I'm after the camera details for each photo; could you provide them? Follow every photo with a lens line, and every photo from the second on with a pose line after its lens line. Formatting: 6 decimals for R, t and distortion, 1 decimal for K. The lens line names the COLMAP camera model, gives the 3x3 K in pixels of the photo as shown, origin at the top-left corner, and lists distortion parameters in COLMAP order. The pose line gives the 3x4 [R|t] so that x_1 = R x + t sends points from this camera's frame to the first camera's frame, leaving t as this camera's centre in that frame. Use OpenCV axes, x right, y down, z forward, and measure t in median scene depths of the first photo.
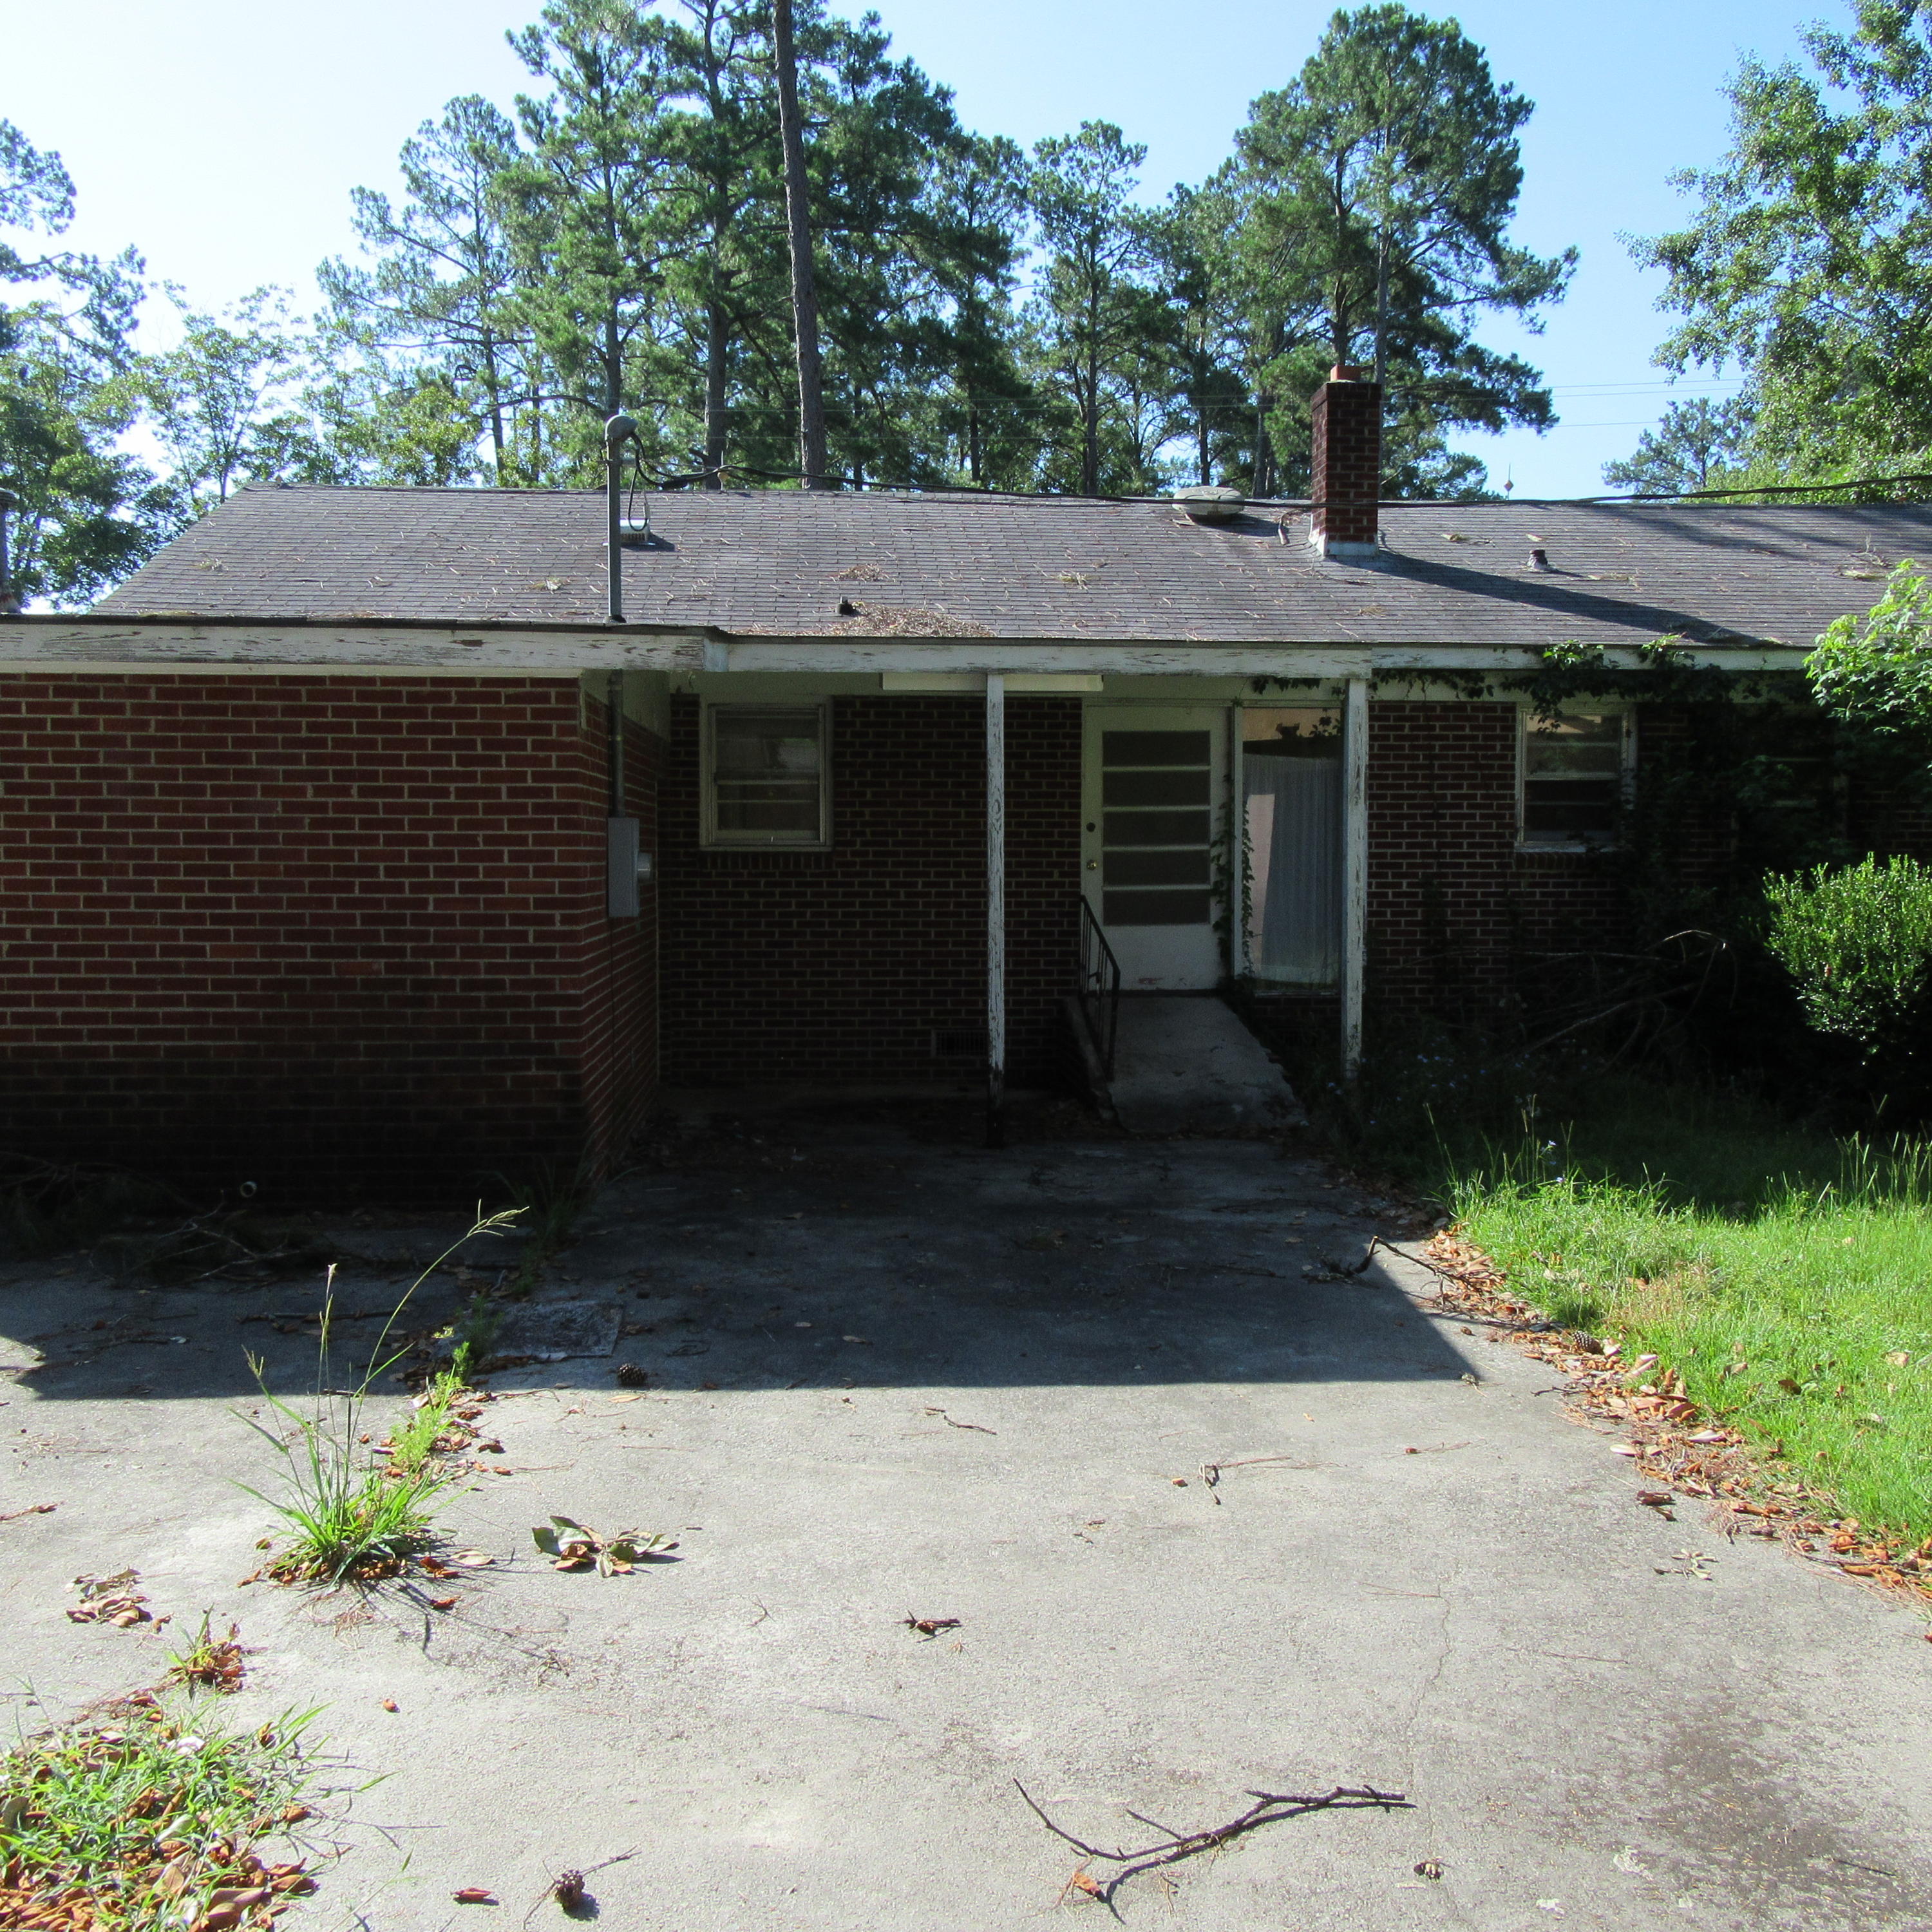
lens RADIAL K [[1896.2, 0, 954.4], [0, 1896.2, 970.7], [0, 0, 1]] dist [-0.014558, 0.021017]
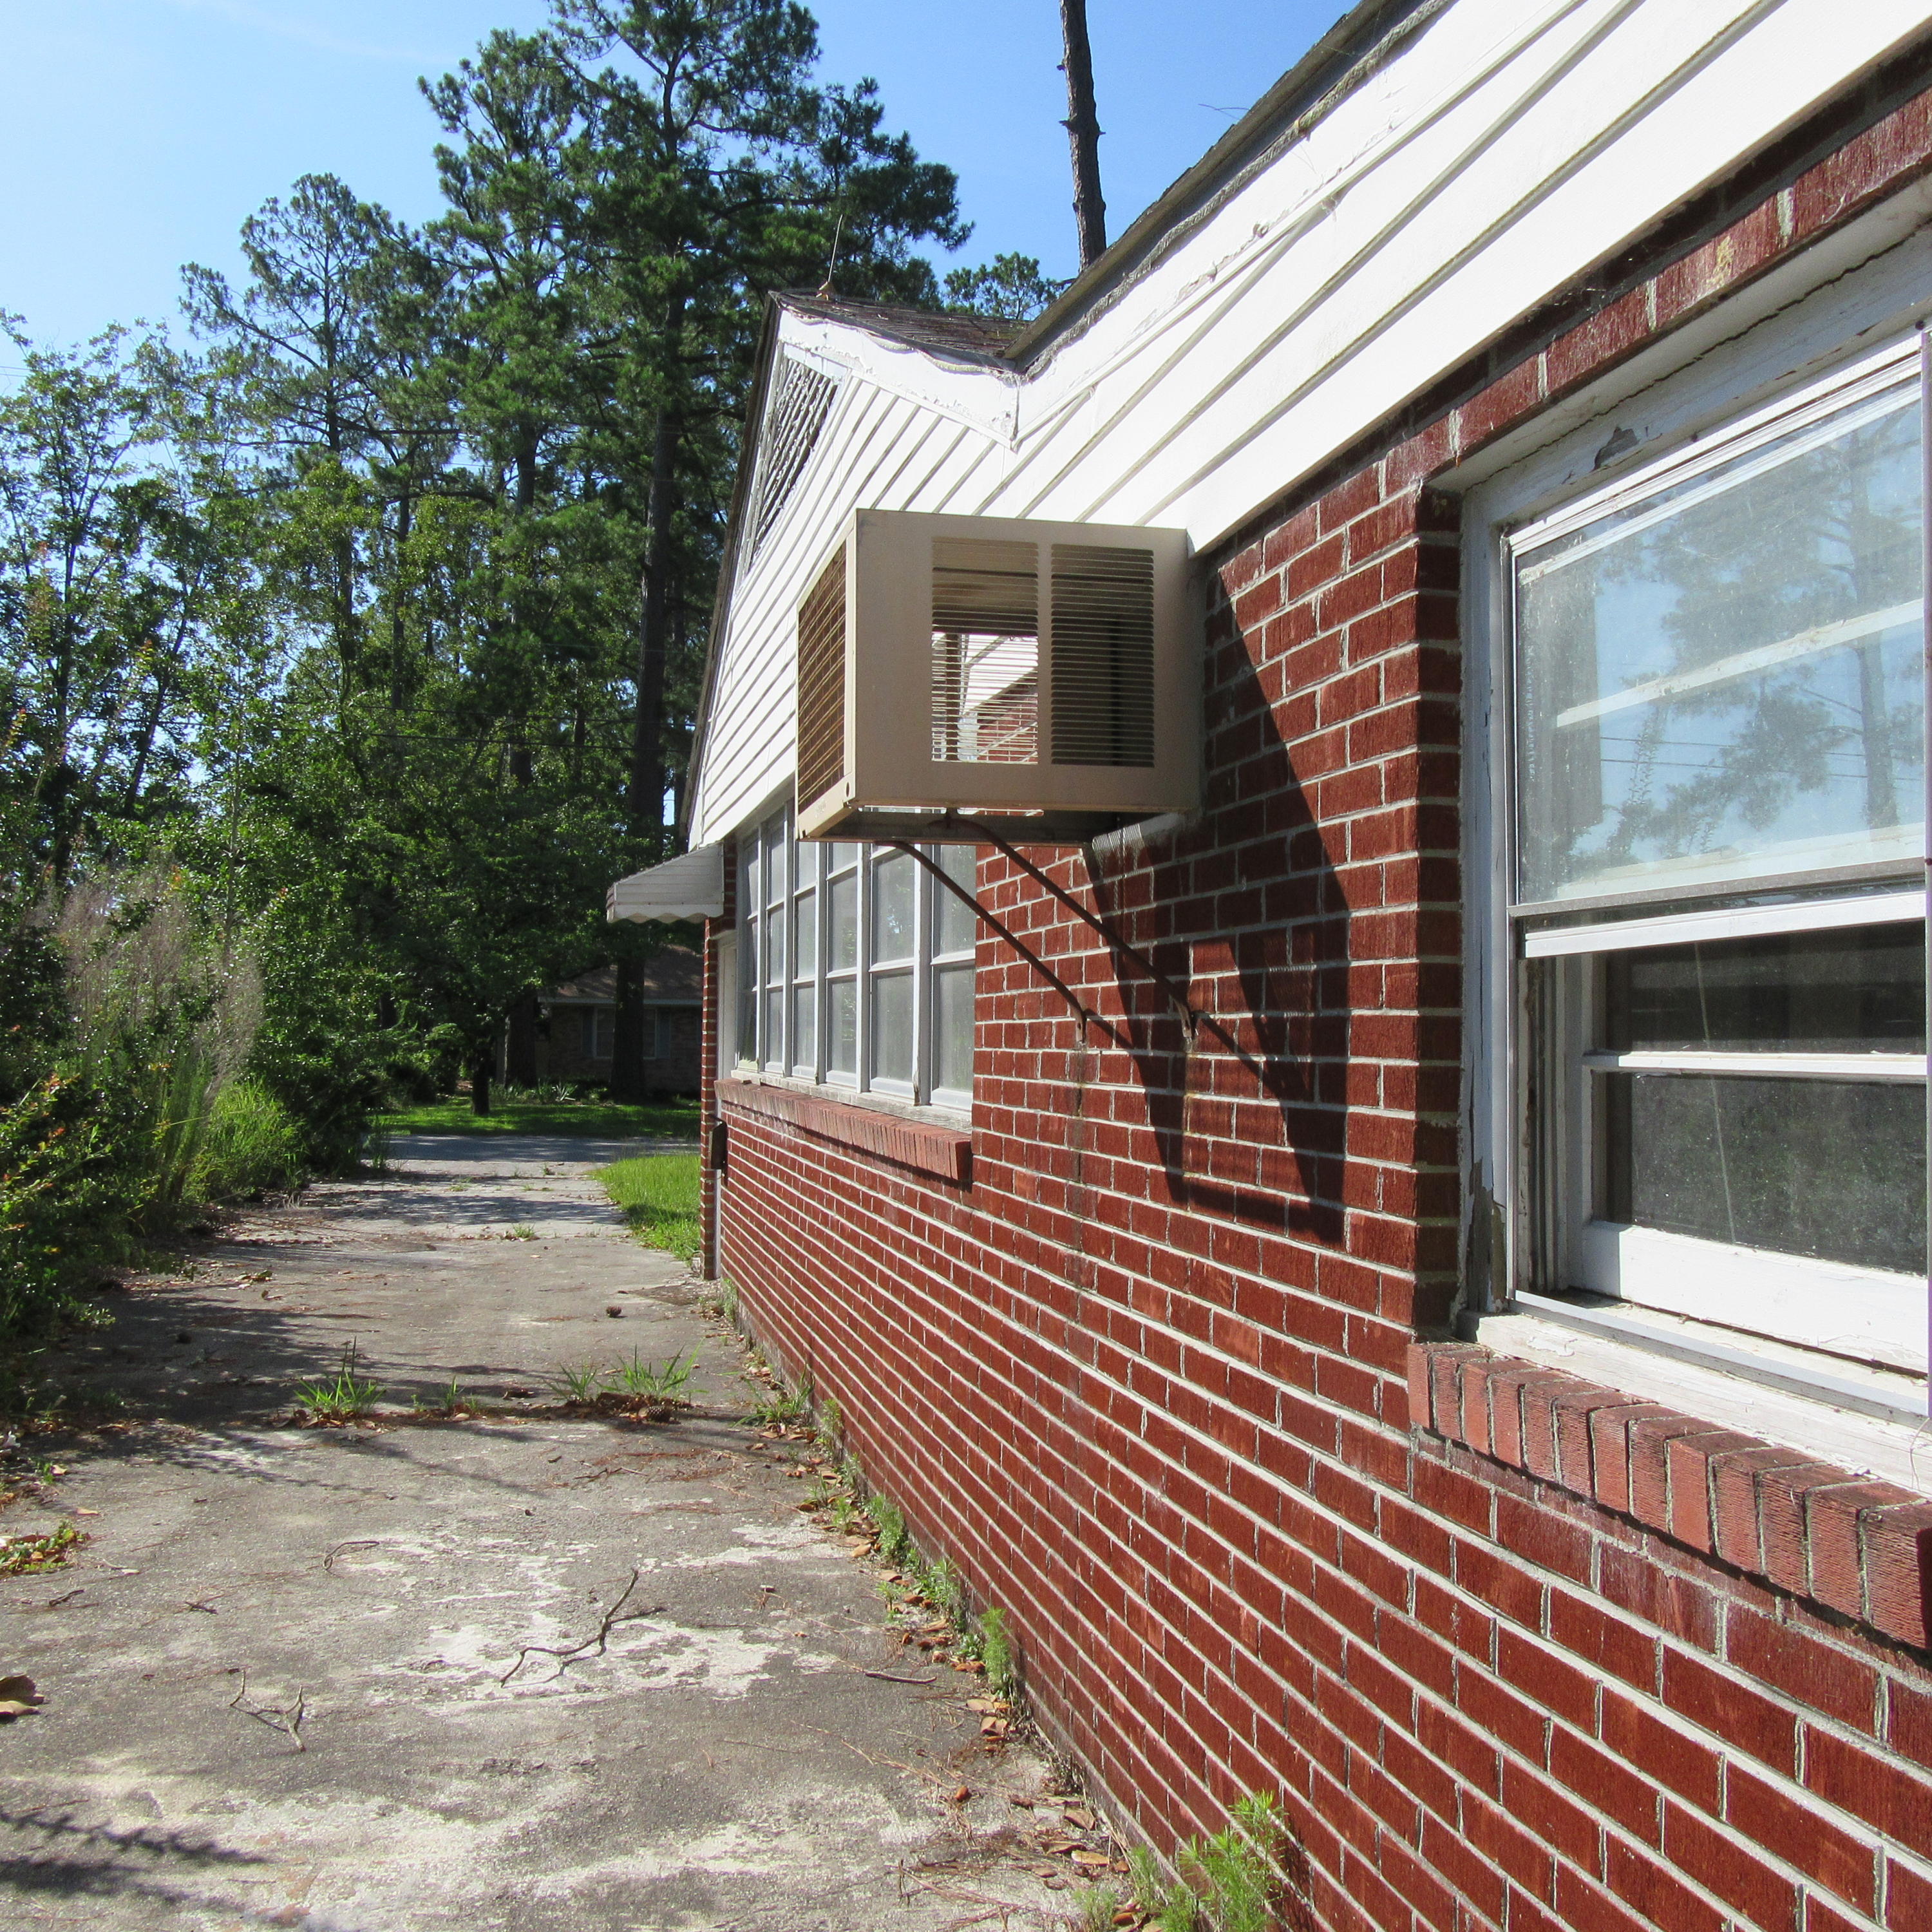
lens RADIAL K [[1900.1, 0, 966.0], [0, 1900.1, 966.0], [0, 0, 1]] dist [-0.006669, -0.002304]
pose [[0.987364, 0.015785, 0.157681, -0.127309], [0.000138, 0.994941, -0.100465, -0.003192], [-0.158469, 0.099217, 0.982366, 0.153489]]
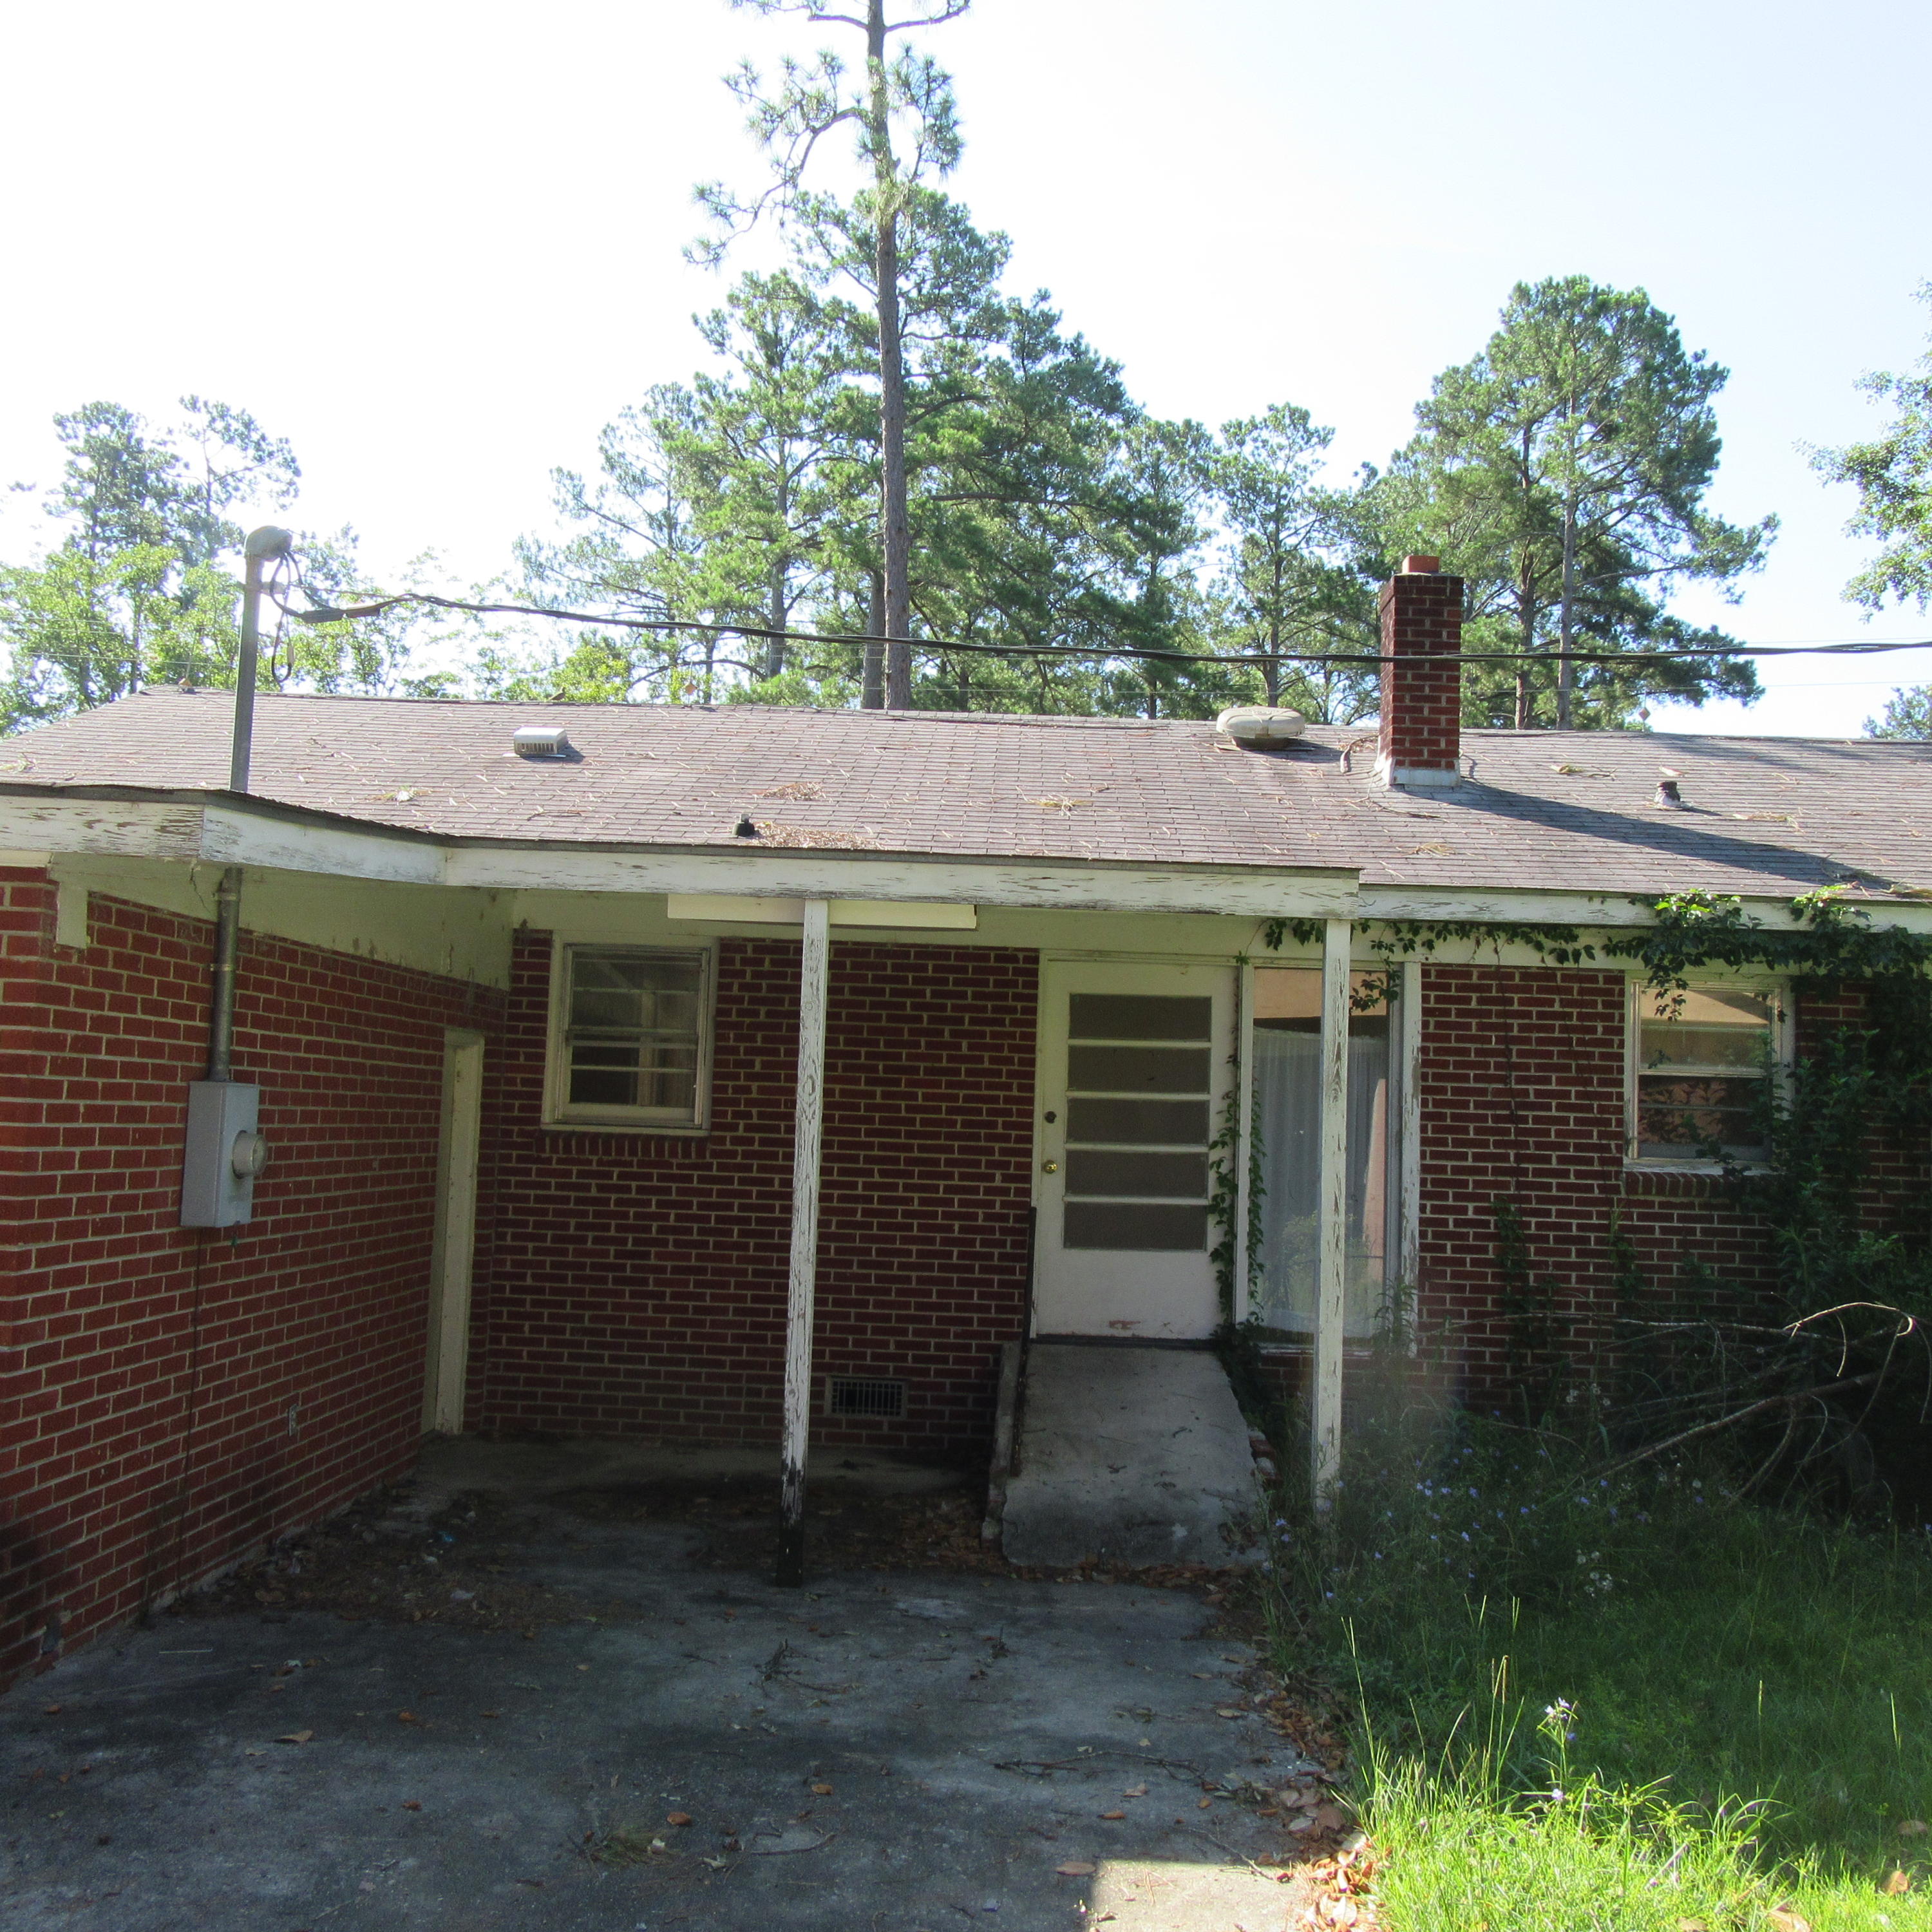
lens RADIAL K [[1900.1, 0, 966.0], [0, 1900.1, 966.0], [0, 0, 1]] dist [-0.006669, -0.002304]
pose [[0.994126, 0.027497, -0.104682, 0.030212], [-0.042646, 0.988462, -0.145344, -0.006040], [0.099478, 0.148954, 0.983828, 0.061061]]
